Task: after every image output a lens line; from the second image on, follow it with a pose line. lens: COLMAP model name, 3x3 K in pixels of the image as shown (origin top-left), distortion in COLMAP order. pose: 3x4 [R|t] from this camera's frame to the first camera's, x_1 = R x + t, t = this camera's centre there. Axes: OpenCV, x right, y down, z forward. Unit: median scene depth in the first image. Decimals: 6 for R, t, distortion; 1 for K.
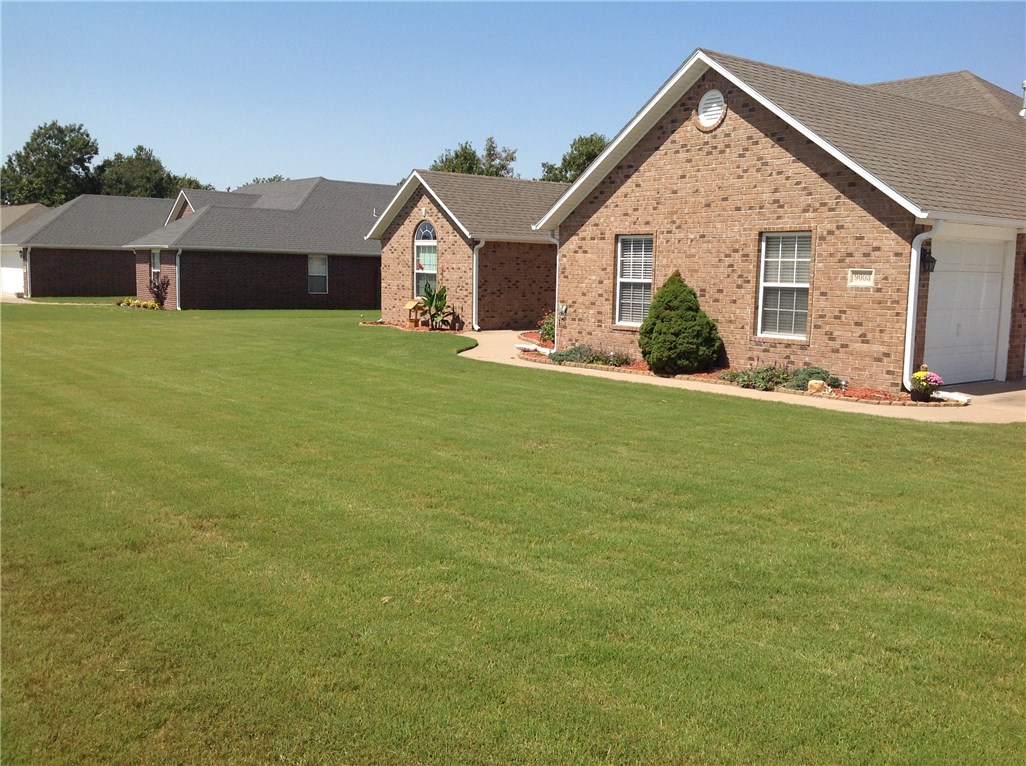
lens RADIAL K [[968.2, 0, 515.3], [0, 968.2, 382.6], [0, 0, 1]] dist [0.195310, -0.499108]
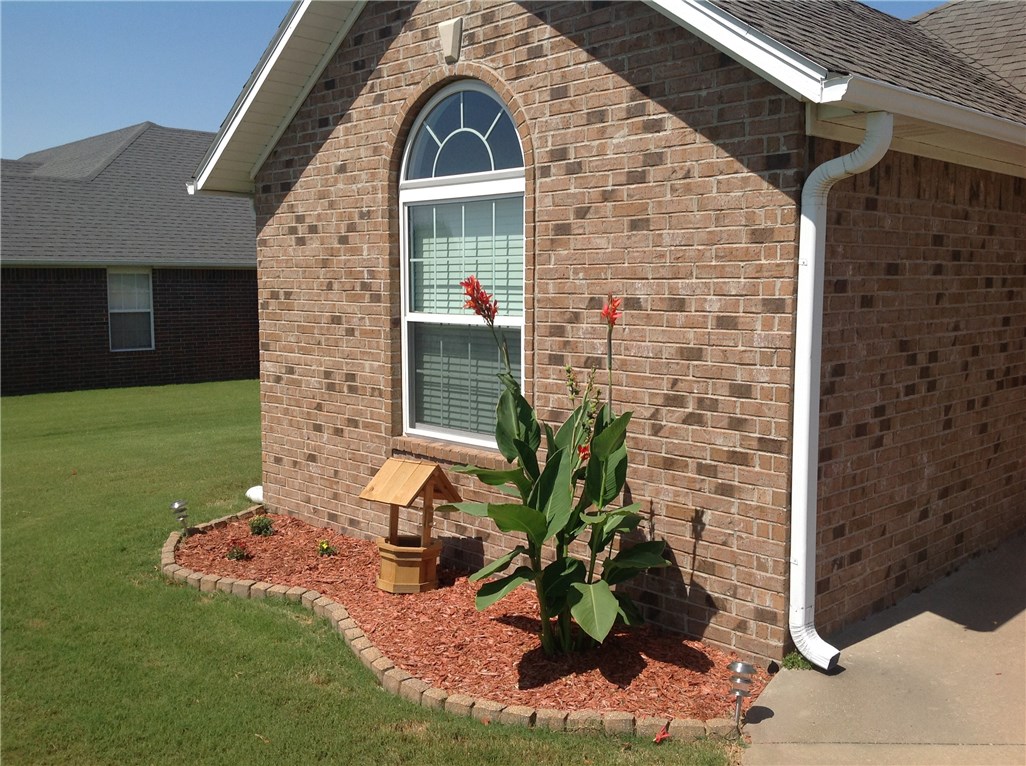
lens RADIAL K [[968.2, 0, 515.3], [0, 968.2, 382.6], [0, 0, 1]] dist [0.195310, -0.499108]
pose [[0.994853, -0.029797, 0.096846, -0.099708], [0.031508, 0.999373, -0.016182, -0.094265], [-0.096303, 0.019150, 0.995168, 0.767982]]
